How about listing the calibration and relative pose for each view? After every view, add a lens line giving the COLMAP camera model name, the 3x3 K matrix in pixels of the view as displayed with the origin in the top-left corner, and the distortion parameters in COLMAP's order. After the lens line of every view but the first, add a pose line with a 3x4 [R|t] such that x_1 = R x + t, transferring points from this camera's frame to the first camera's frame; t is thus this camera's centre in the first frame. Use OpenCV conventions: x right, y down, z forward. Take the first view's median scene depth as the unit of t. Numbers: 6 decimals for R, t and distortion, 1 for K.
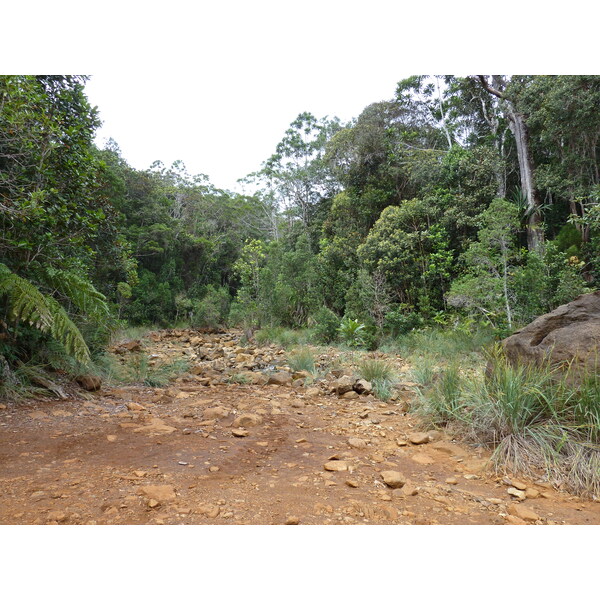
lens RADIAL K [[460.8, 0, 300.2], [0, 460.8, 298.0], [0, 0, 1]] dist [-0.013370, -0.000336]
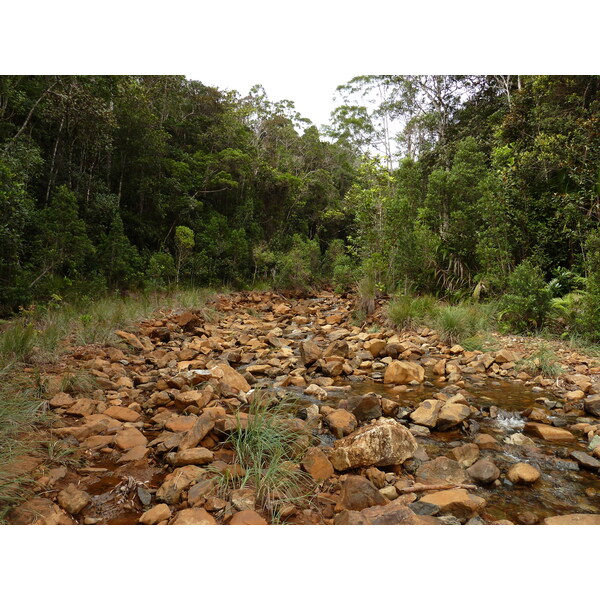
lens RADIAL K [[460.8, 0, 300.5], [0, 460.8, 300.8], [0, 0, 1]] dist [-0.013370, -0.000336]
pose [[0.986682, 0.030307, -0.159810, -0.073840], [-0.015308, 0.995430, 0.094261, 0.010623], [0.161936, -0.090559, 0.982637, 0.271476]]
